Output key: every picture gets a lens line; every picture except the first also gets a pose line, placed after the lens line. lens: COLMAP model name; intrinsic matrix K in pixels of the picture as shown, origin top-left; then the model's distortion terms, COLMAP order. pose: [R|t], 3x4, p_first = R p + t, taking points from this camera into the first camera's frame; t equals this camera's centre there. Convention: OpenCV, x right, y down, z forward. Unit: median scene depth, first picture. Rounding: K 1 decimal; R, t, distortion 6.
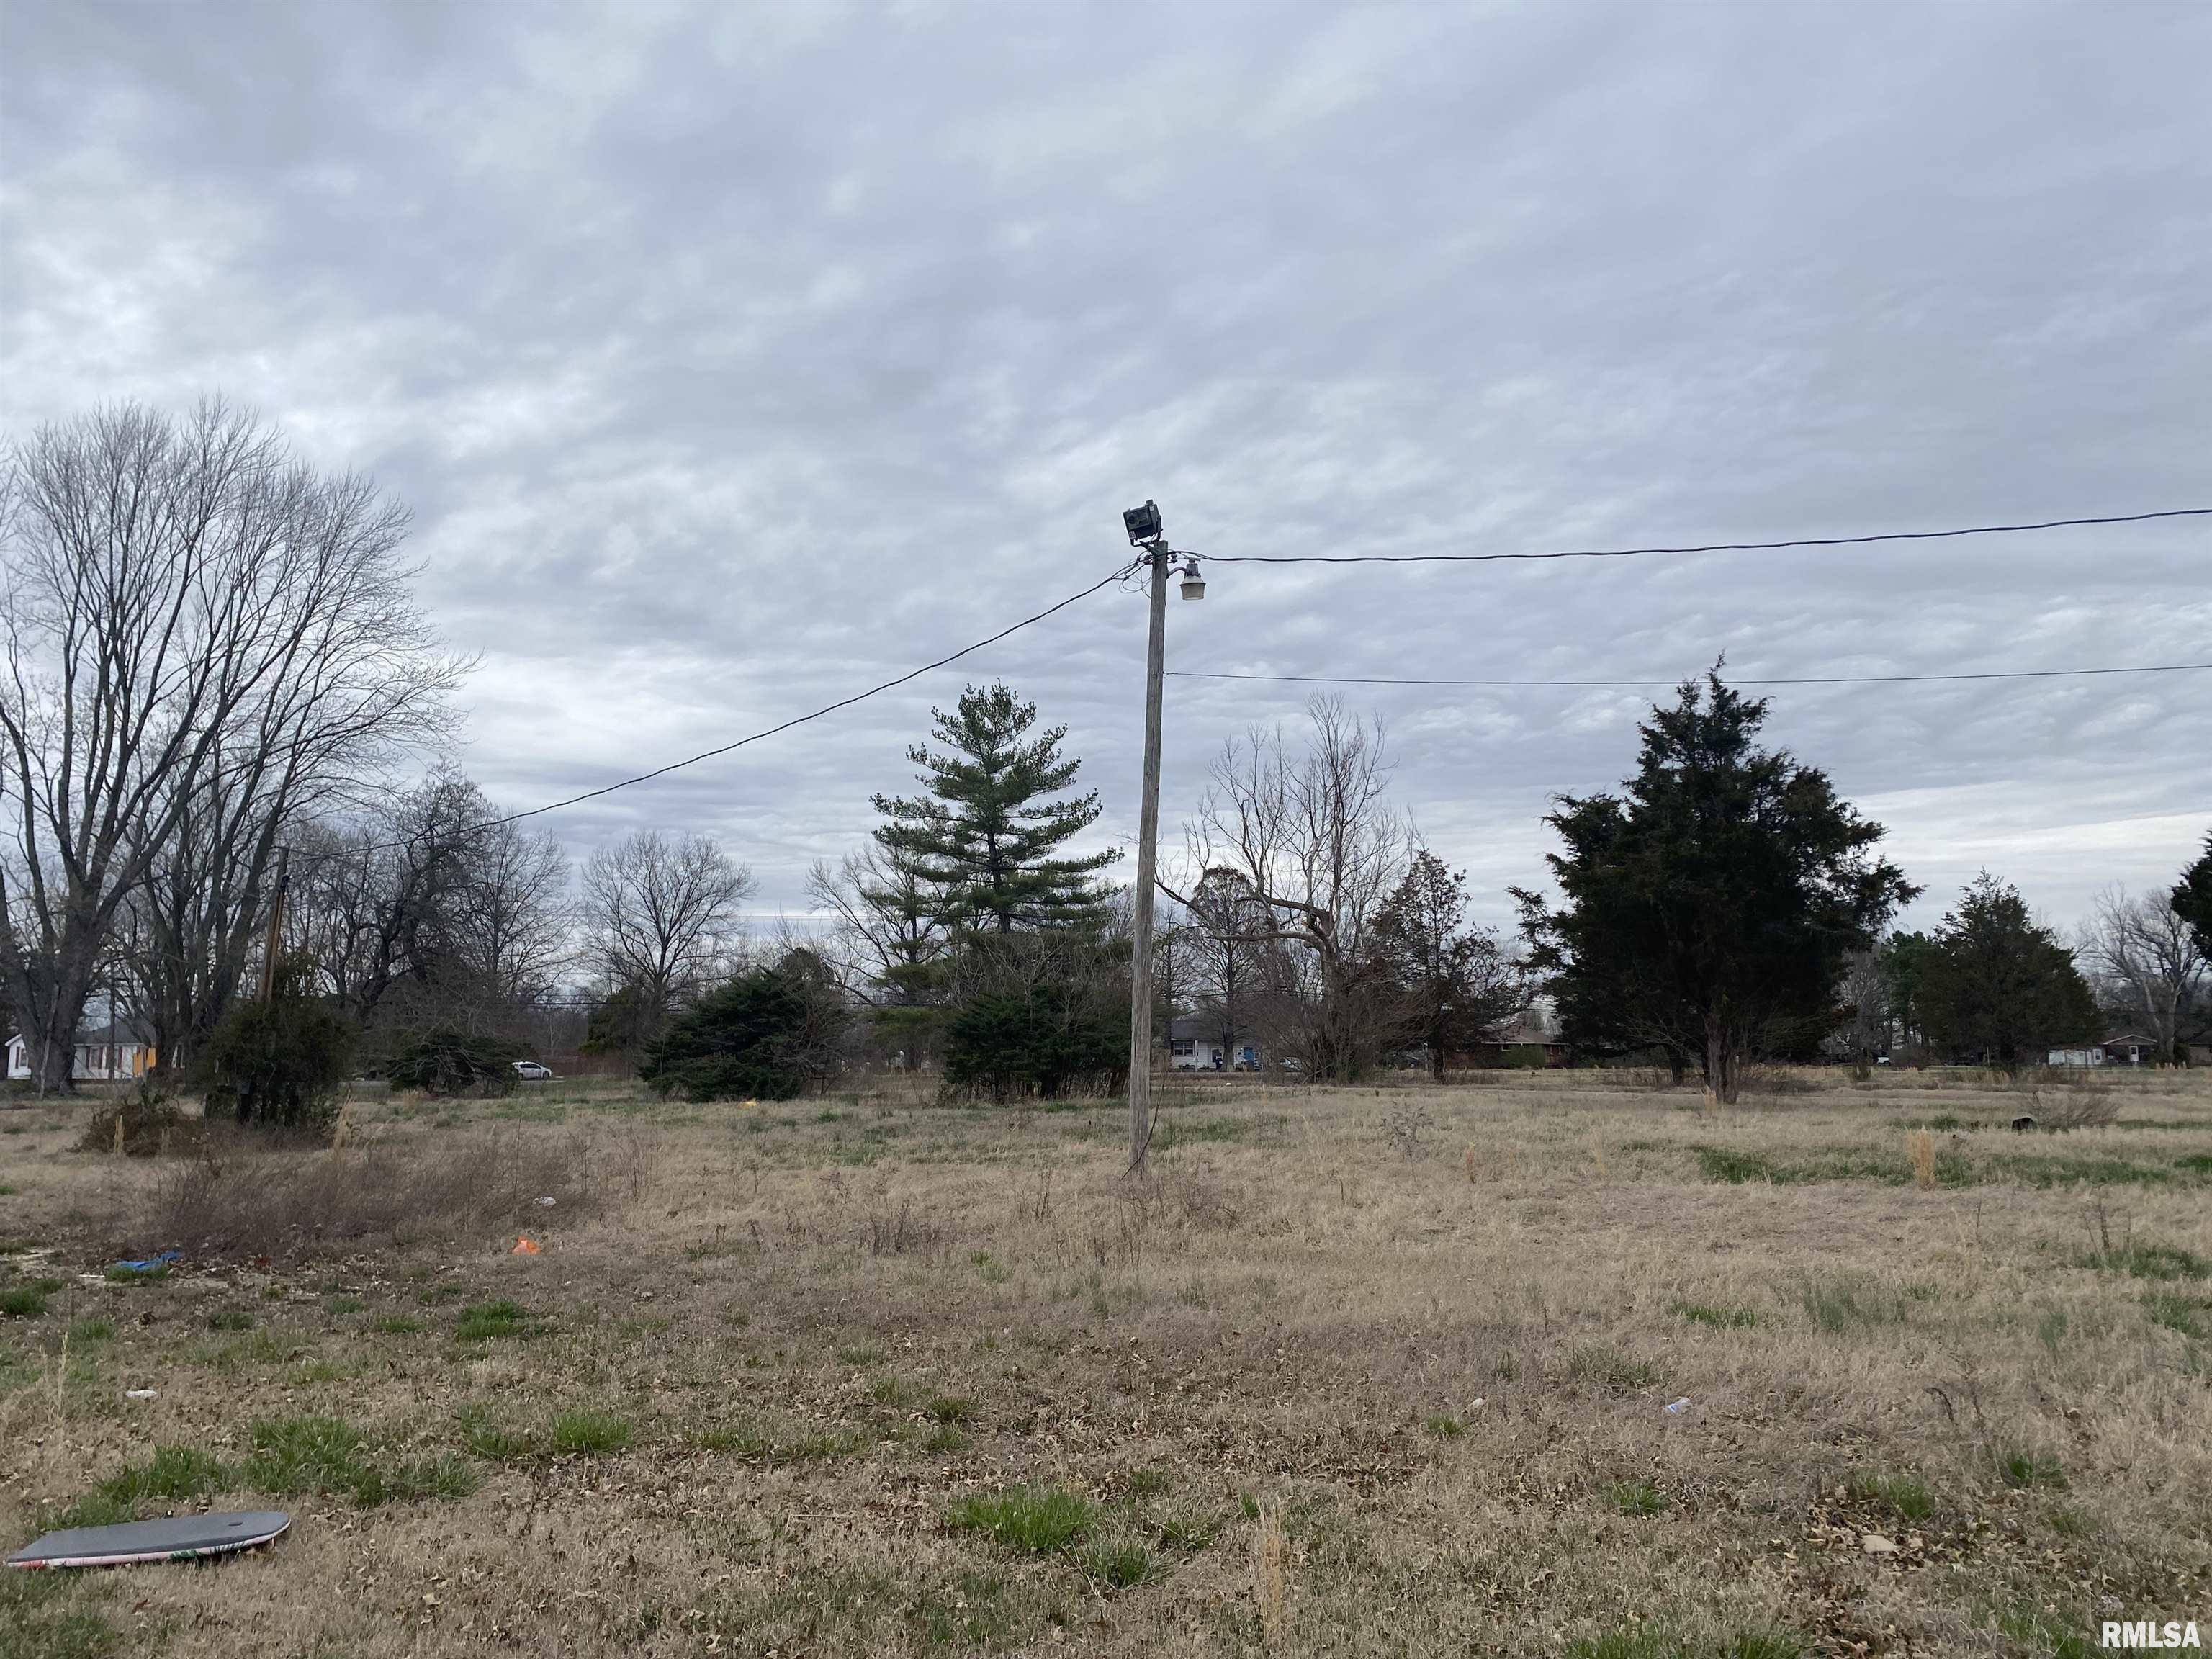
lens RADIAL K [[1733.9, 0, 1106.0], [0, 1733.9, 829.5], [0, 0, 1]] dist [0.003710, -0.002029]
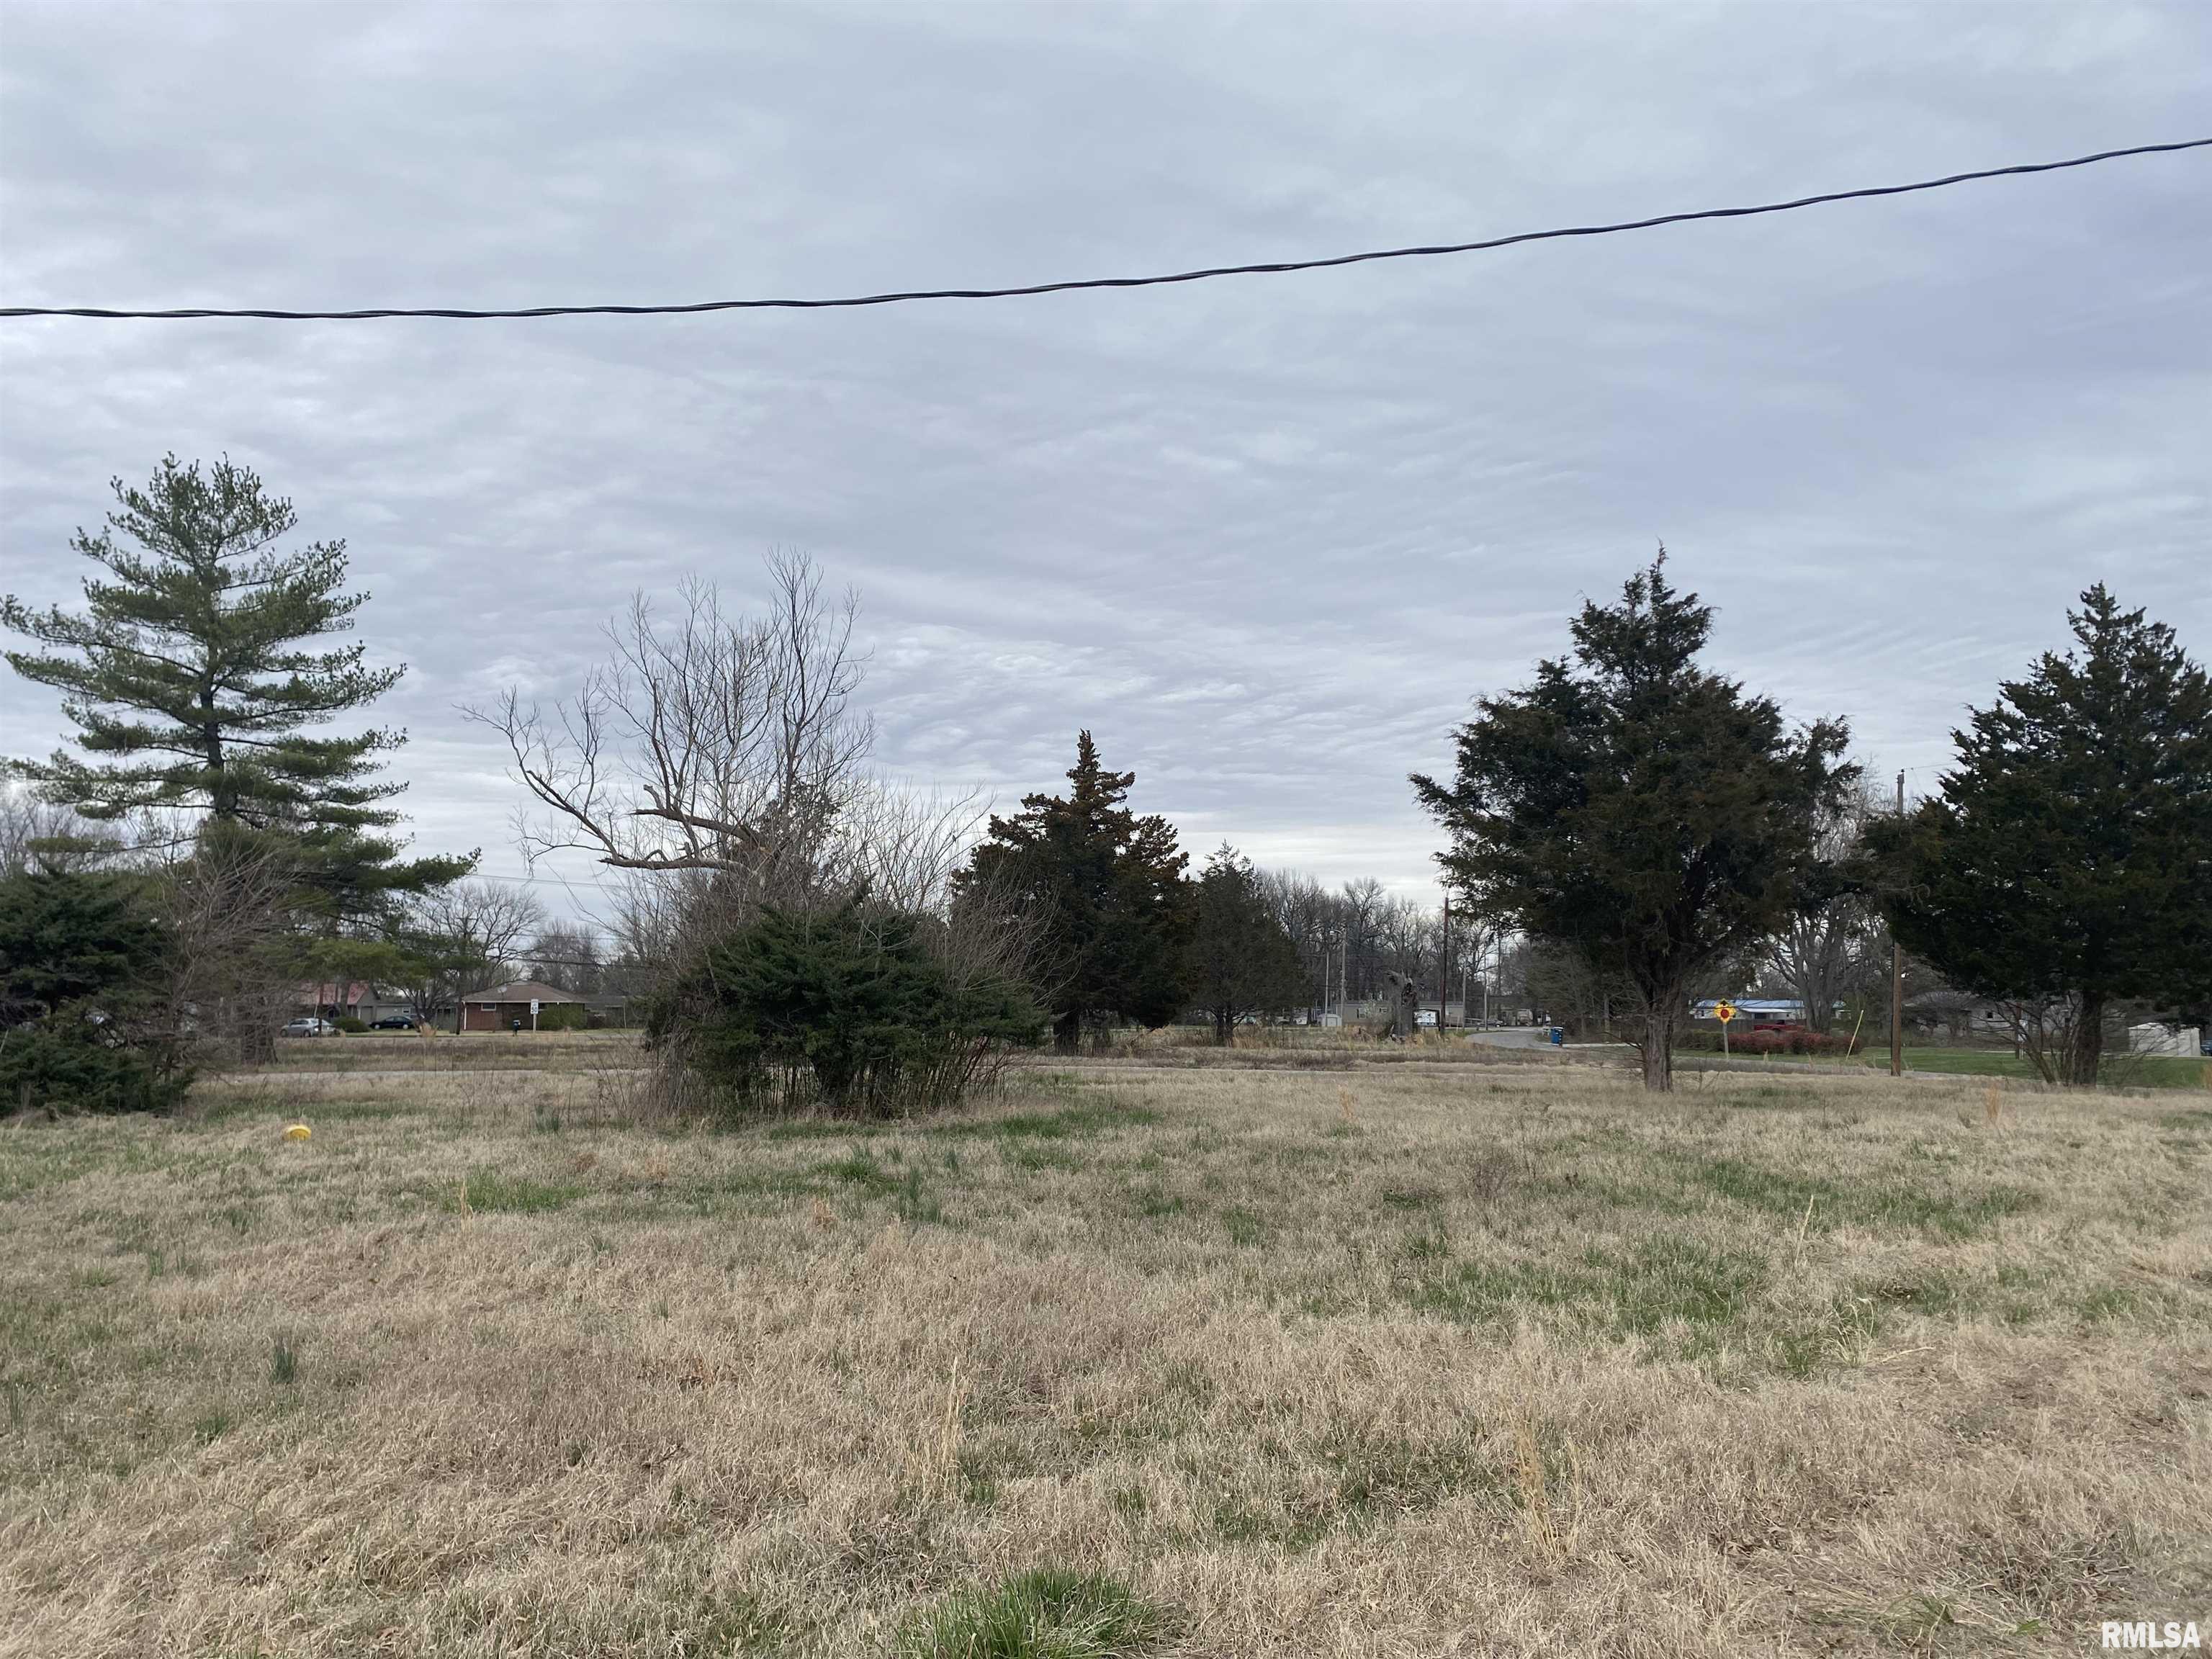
lens RADIAL K [[1733.9, 0, 1106.0], [0, 1733.9, 829.5], [0, 0, 1]] dist [0.003710, -0.002029]
pose [[0.804469, 0.074244, 0.589336, -0.191537], [-0.087030, 0.996183, -0.006700, 0.034552], [-0.587584, -0.045900, 0.807860, 0.288421]]
